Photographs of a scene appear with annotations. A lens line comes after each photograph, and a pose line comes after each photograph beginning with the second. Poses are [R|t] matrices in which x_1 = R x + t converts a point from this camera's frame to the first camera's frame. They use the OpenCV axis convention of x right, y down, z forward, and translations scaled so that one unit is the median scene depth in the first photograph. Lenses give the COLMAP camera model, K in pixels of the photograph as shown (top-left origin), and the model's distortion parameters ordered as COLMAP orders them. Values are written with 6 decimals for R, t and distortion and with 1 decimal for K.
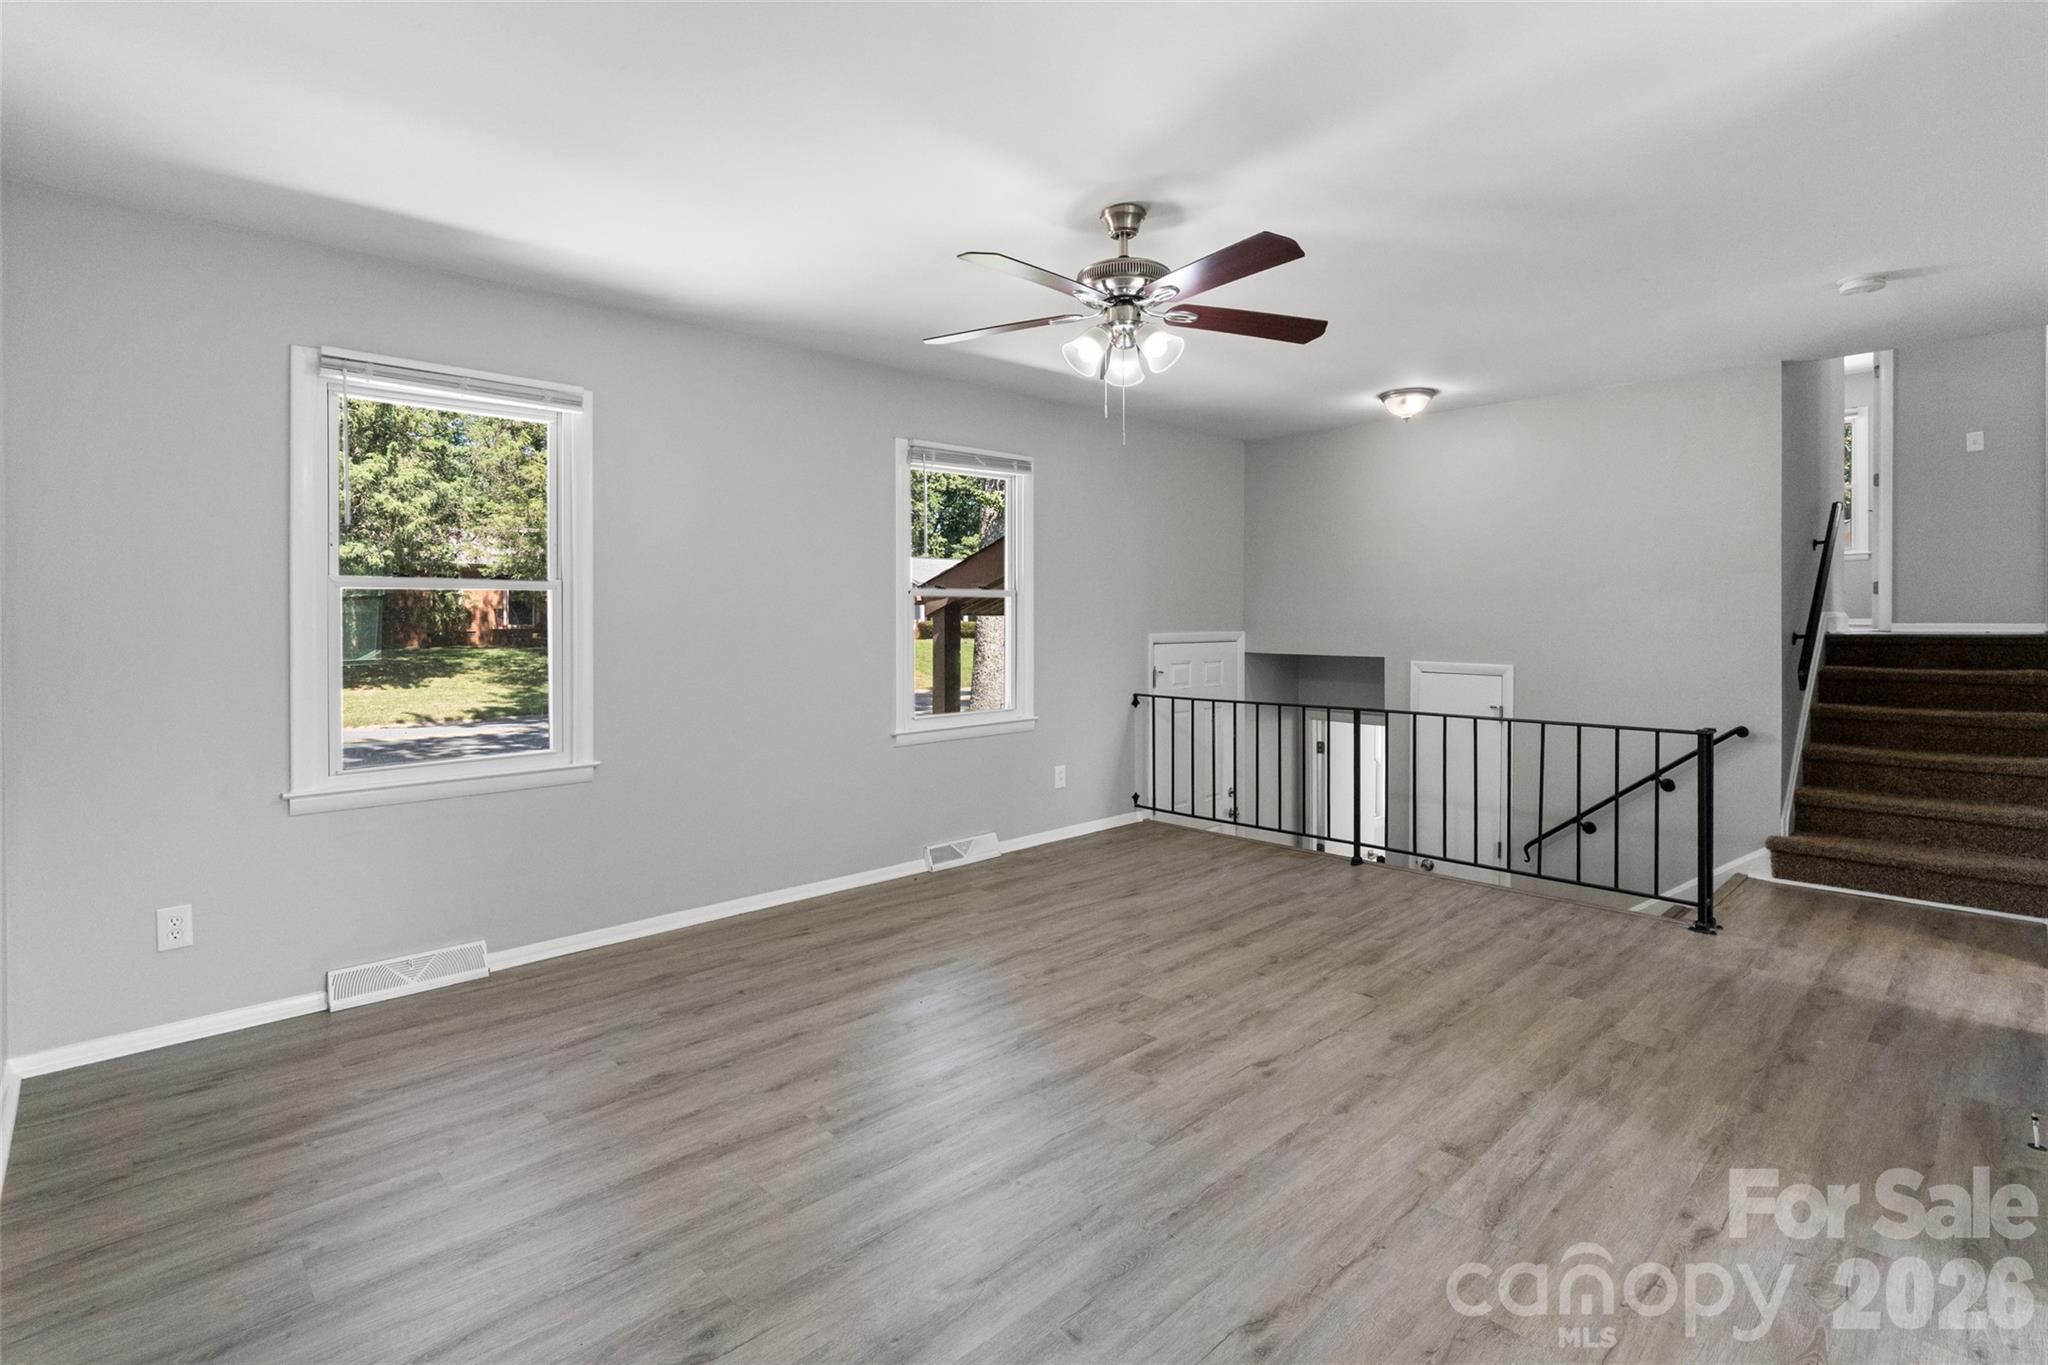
lens RADIAL K [[971.3, 0, 1024.2], [0, 971.3, 625.4], [0, 0, 1]] dist [-0.003073, -0.000230]
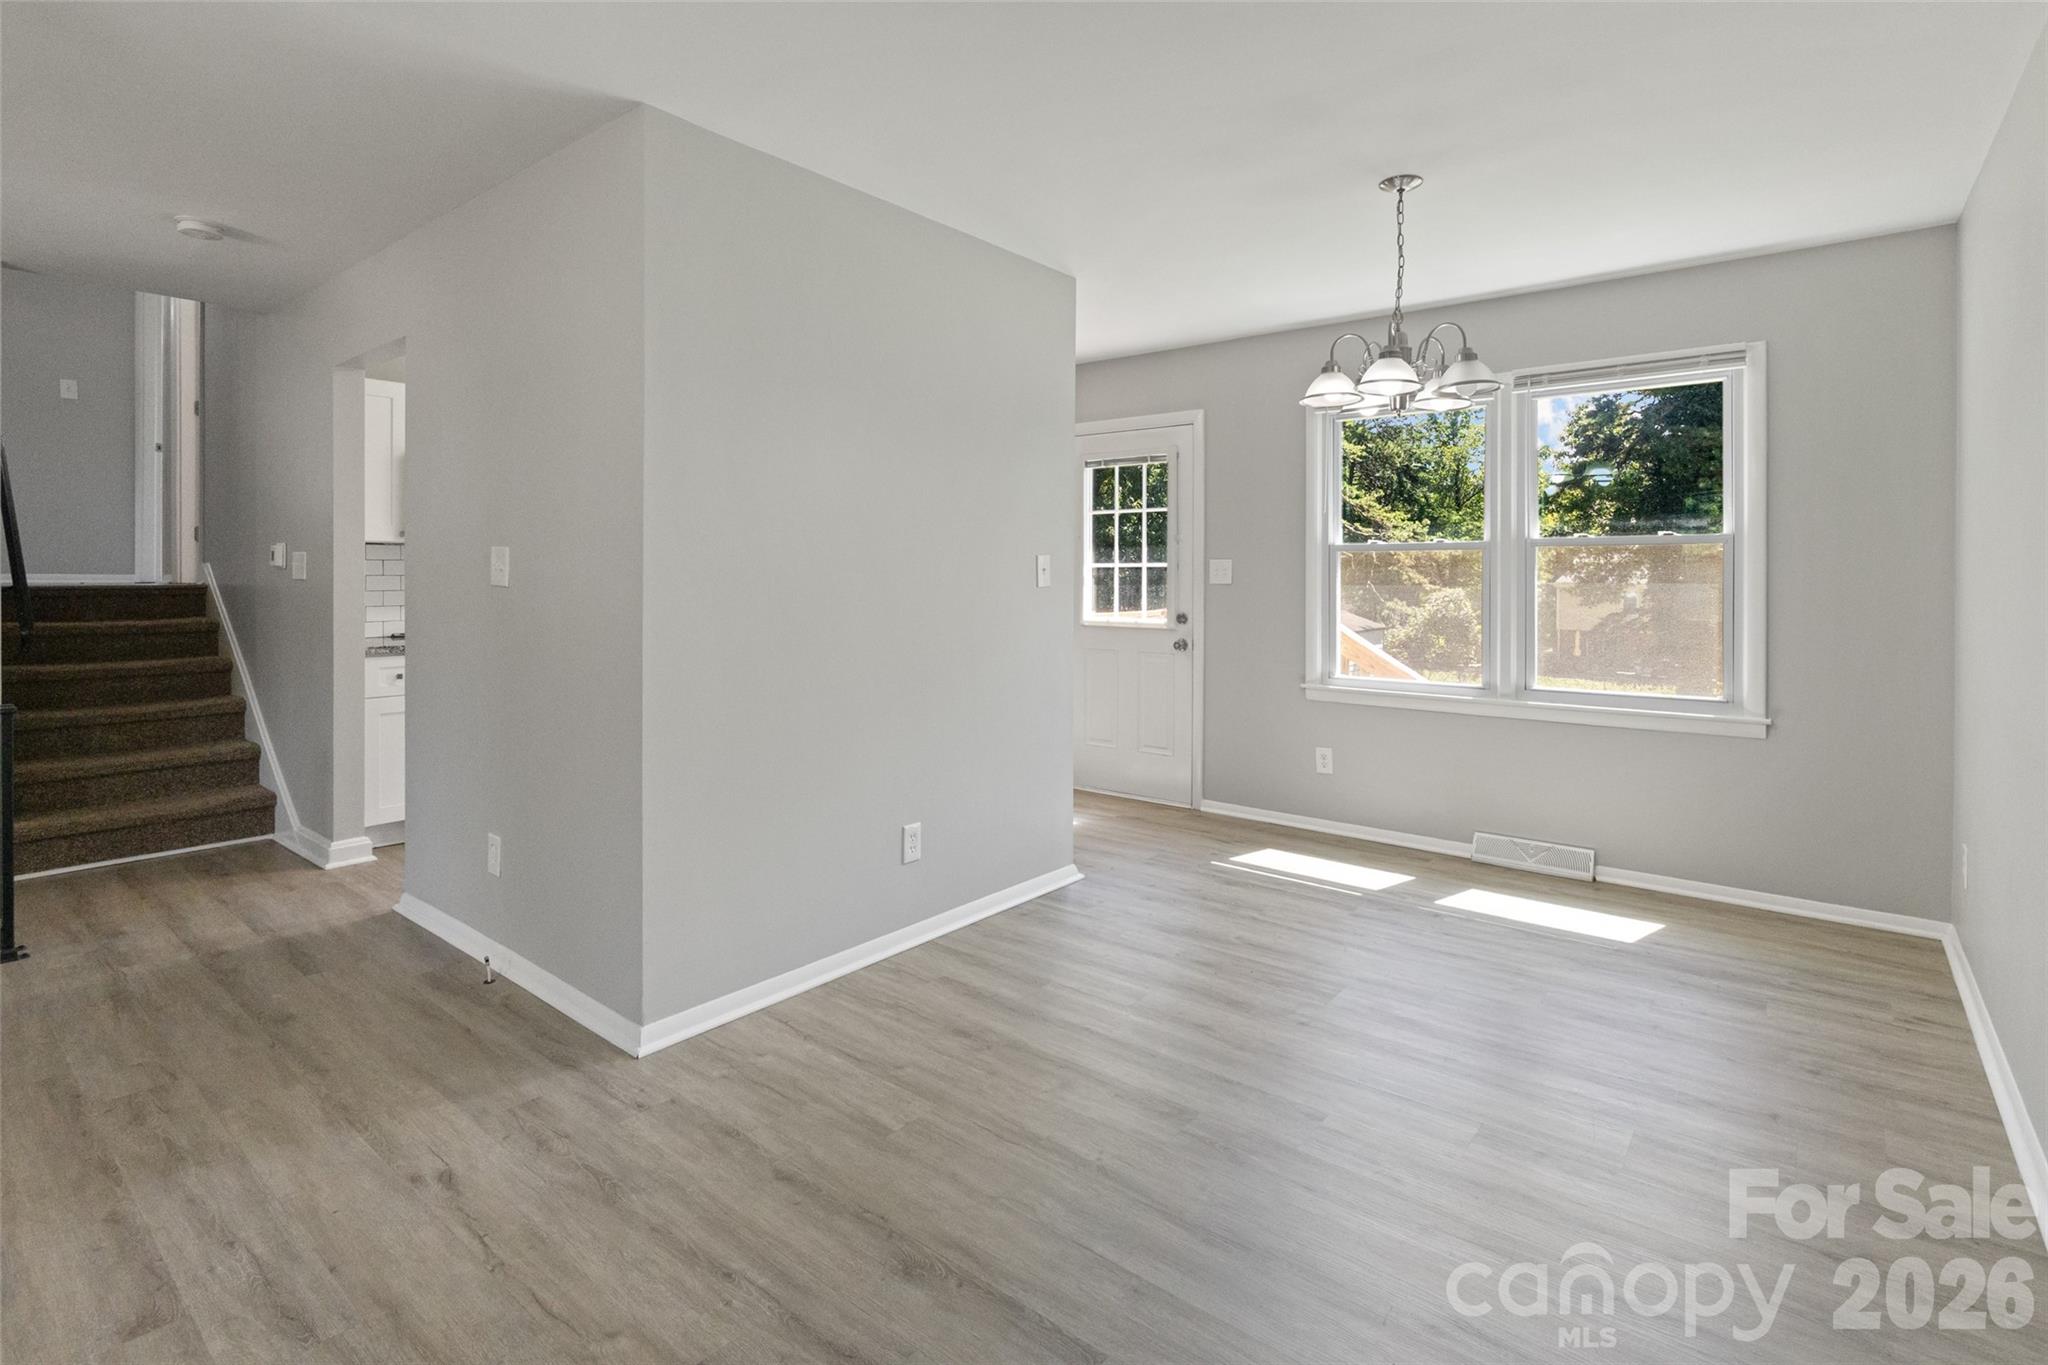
lens RADIAL K [[973.5, 0, 1022.3], [0, 973.5, 579.6], [0, 0, 1]] dist [-0.003945, -0.000864]
pose [[-0.125101, -0.002356, 0.992141, -0.237322], [-0.001786, 0.999996, 0.002149, -0.001222], [-0.992142, -0.001503, -0.125105, 0.330251]]
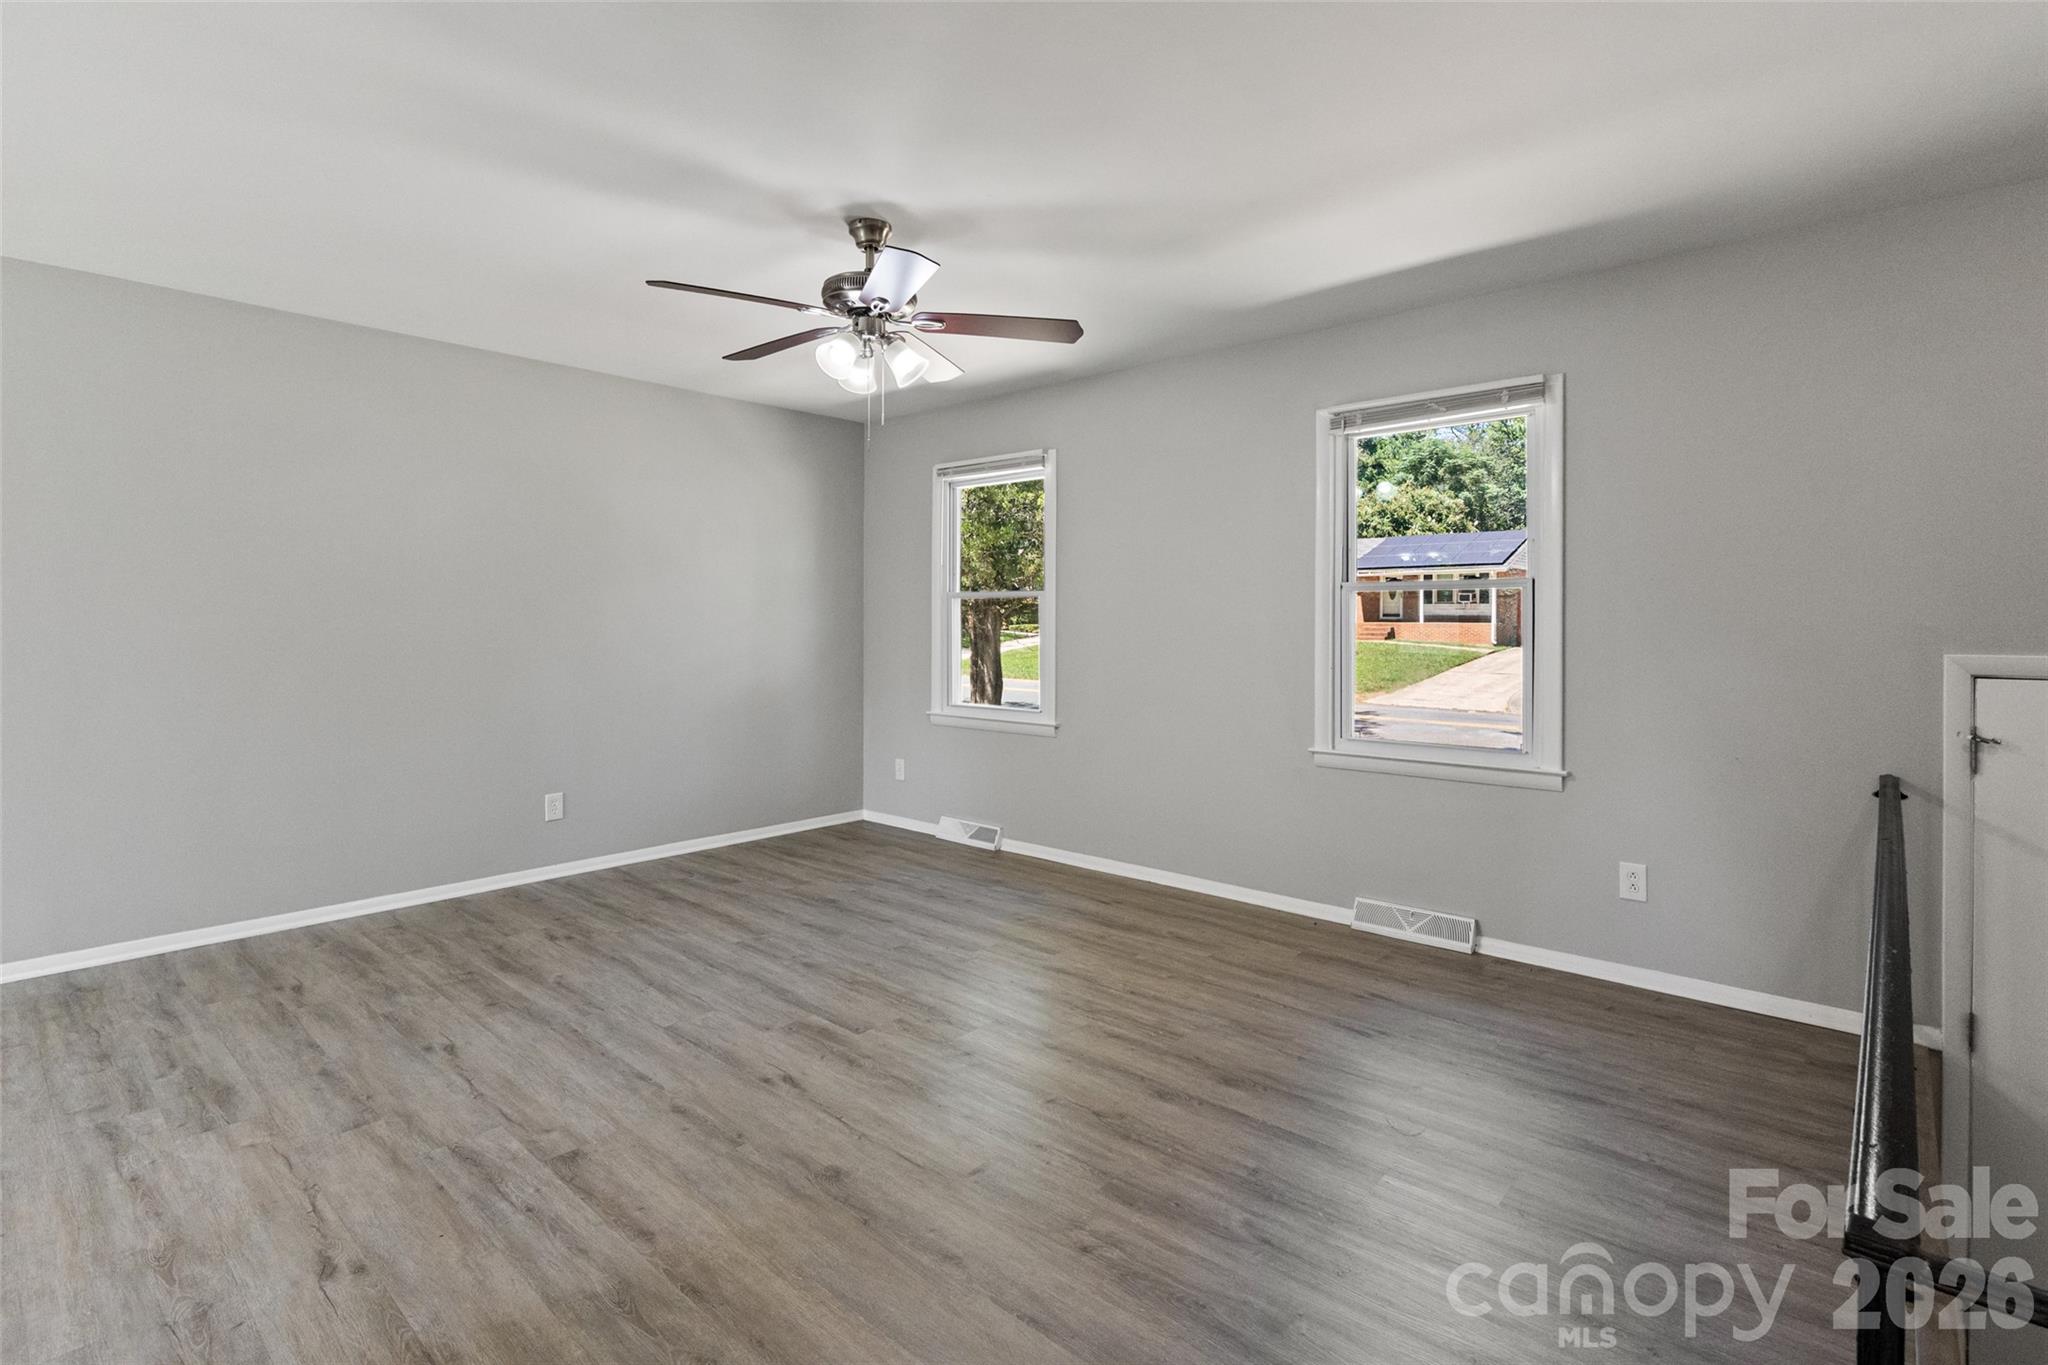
lens RADIAL K [[976.9, 0, 1029.1], [0, 976.9, 615.9], [0, 0, 1]] dist [-0.002559, -0.000067]
pose [[0.075792, -0.000209, -0.997124, 1.061055], [-0.009912, 0.999950, -0.000963, -0.008737], [0.997074, 0.009956, 0.075786, 1.000274]]
